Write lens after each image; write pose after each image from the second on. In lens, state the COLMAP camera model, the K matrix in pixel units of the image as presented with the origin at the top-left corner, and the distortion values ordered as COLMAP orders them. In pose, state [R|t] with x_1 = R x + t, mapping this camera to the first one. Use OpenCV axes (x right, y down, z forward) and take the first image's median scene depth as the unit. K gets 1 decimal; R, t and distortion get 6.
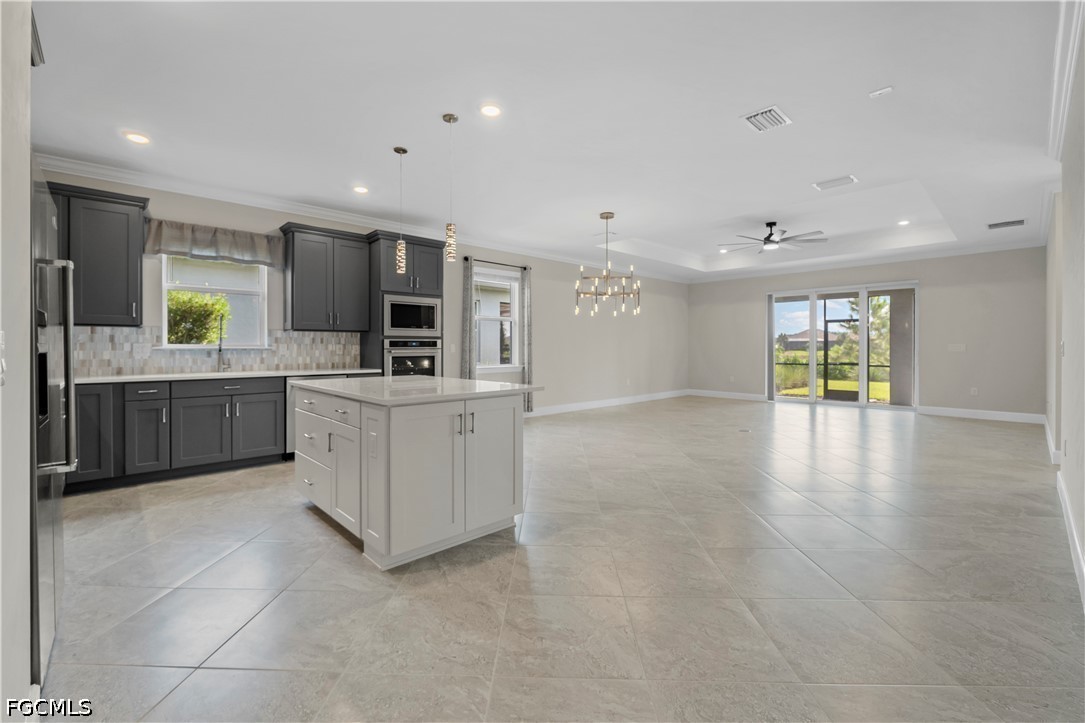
lens RADIAL K [[464.6, 0, 545.1], [0, 464.6, 347.7], [0, 0, 1]] dist [-0.008260, -0.000122]
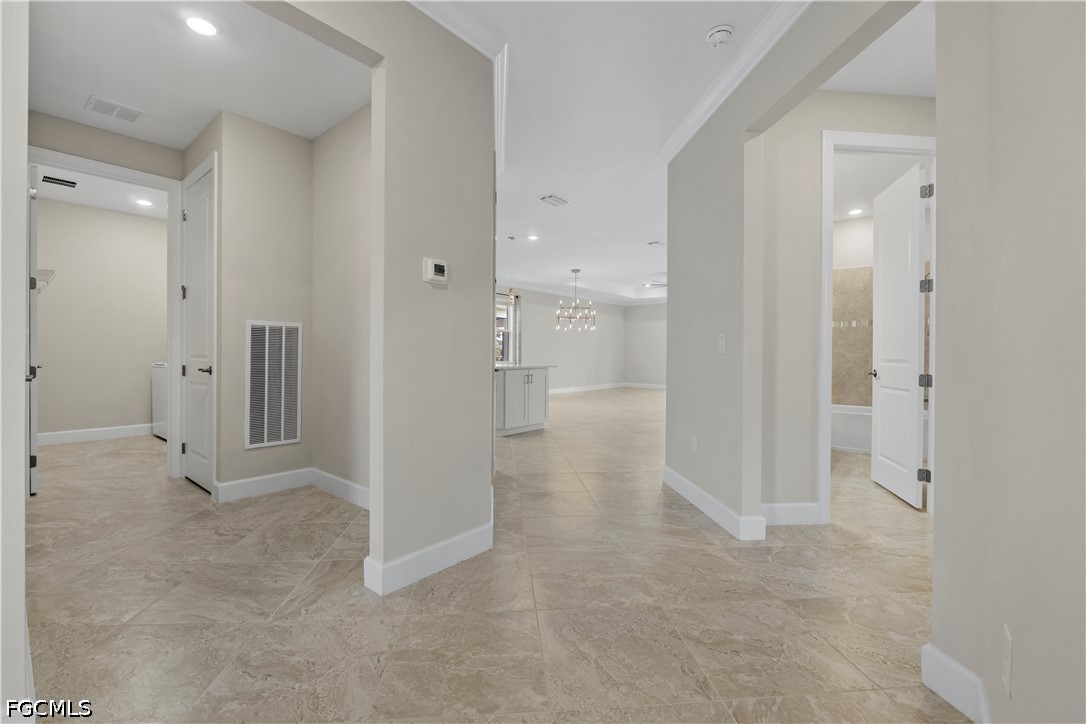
lens RADIAL K [[465.0, 0, 540.5], [0, 465.0, 357.1], [0, 0, 1]] dist [-0.008260, -0.000122]
pose [[0.993184, 0.008548, 0.116244, -0.150925], [-0.009170, 0.999946, 0.004813, 0.015290], [-0.116196, -0.005846, 0.993209, -0.527678]]
